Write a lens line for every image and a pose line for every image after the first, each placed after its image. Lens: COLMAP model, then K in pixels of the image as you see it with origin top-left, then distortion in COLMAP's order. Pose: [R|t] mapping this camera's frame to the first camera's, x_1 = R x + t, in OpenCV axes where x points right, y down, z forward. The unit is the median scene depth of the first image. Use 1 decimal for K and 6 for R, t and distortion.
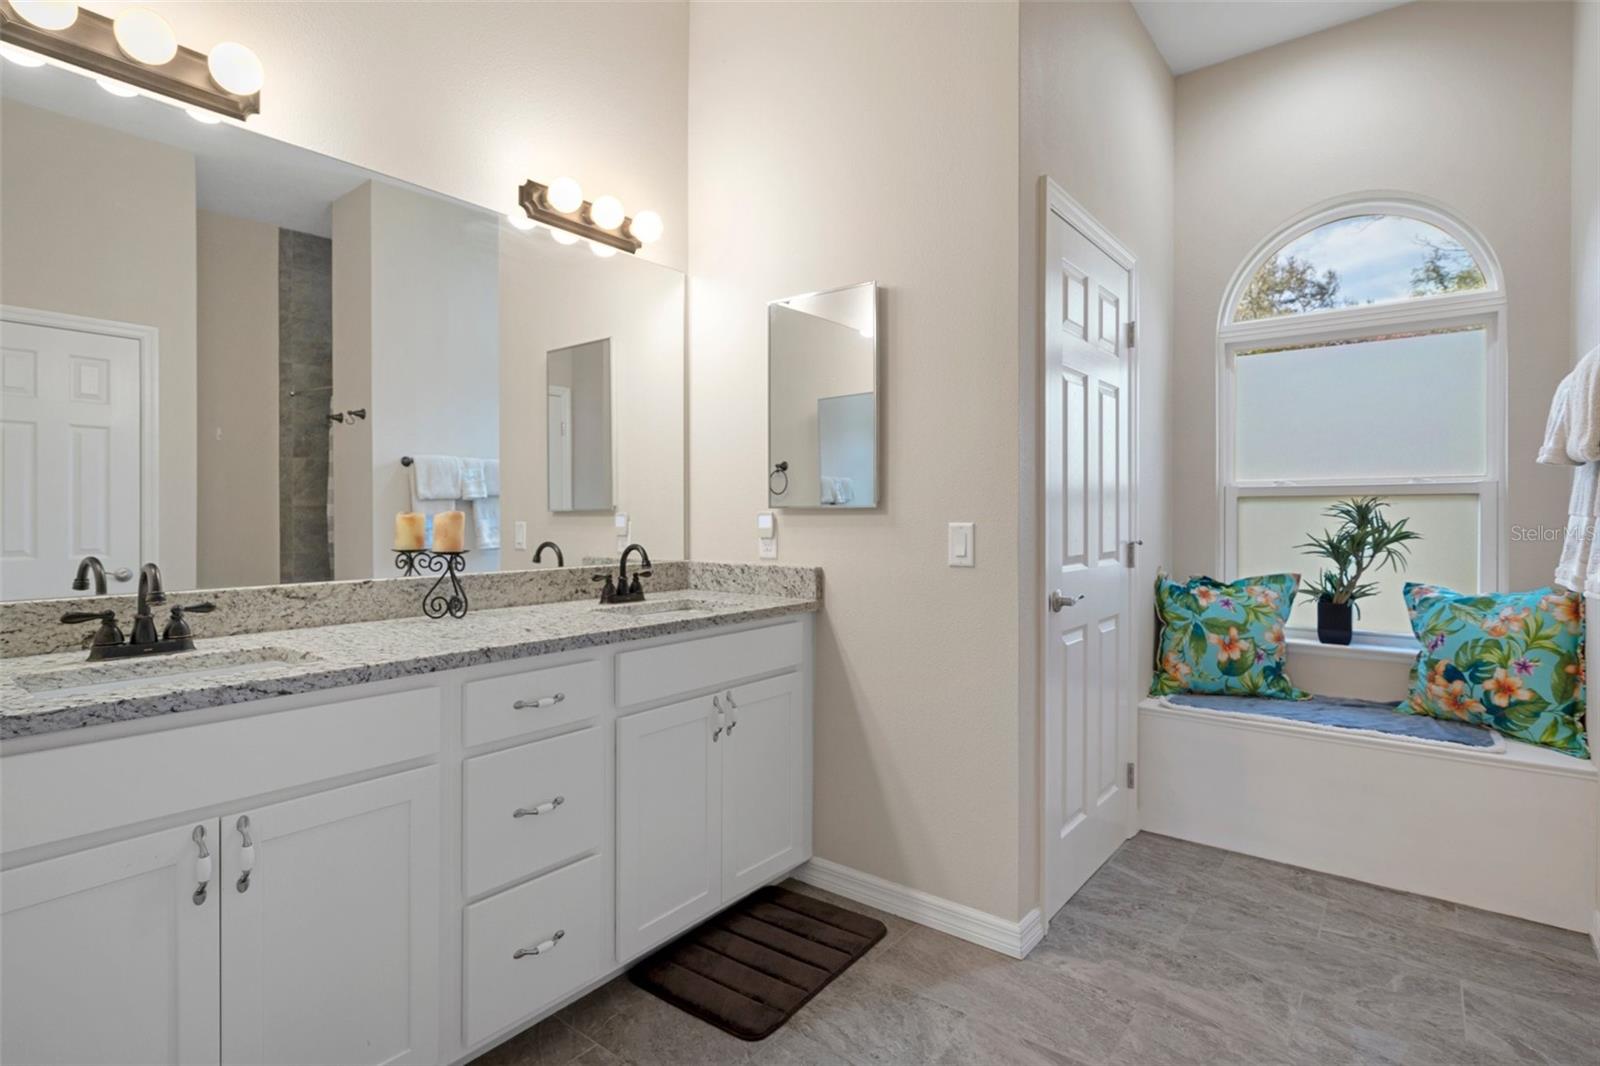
lens RADIAL K [[812.3, 0, 795.1], [0, 812.3, 517.3], [0, 0, 1]] dist [0.003119, 0.000336]
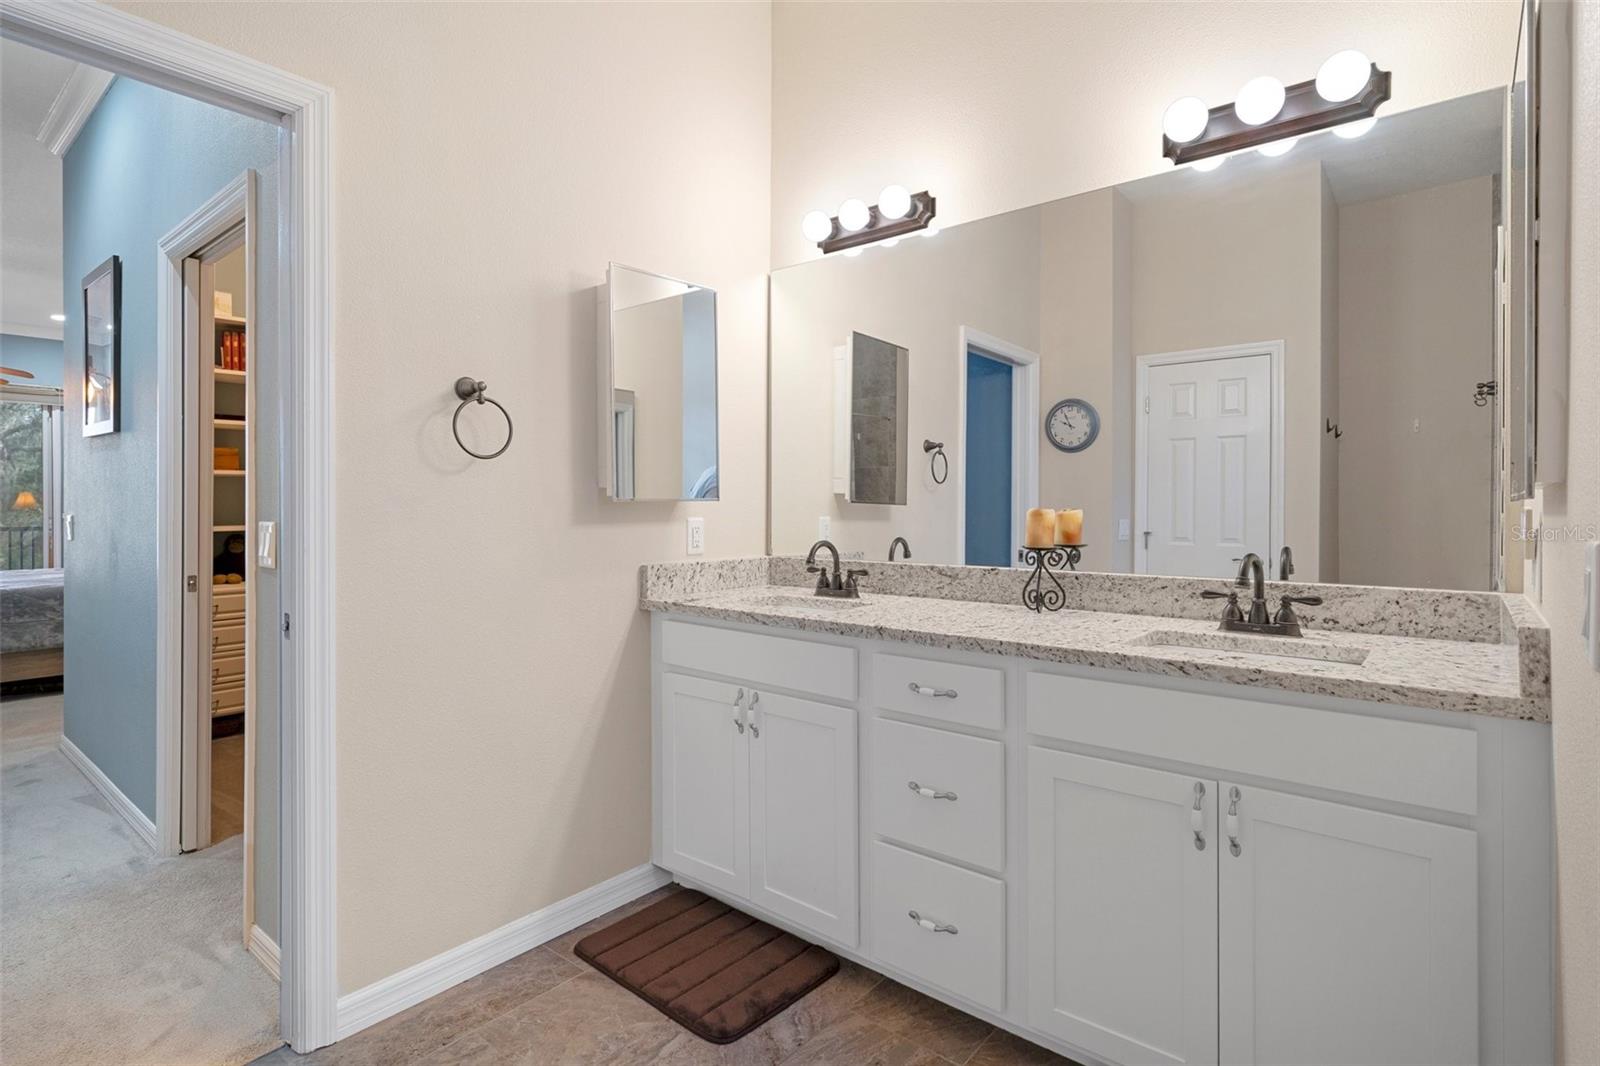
lens RADIAL K [[747.7, 0, 800.0], [0, 747.7, 533.0], [0, 0, 1]] dist [-0.002081, -0.000491]
pose [[-0.000484, 0.027912, -0.999610, 0.580204], [-0.006544, 0.999589, 0.027915, -0.001473], [0.999978, 0.006555, -0.000301, 0.752018]]
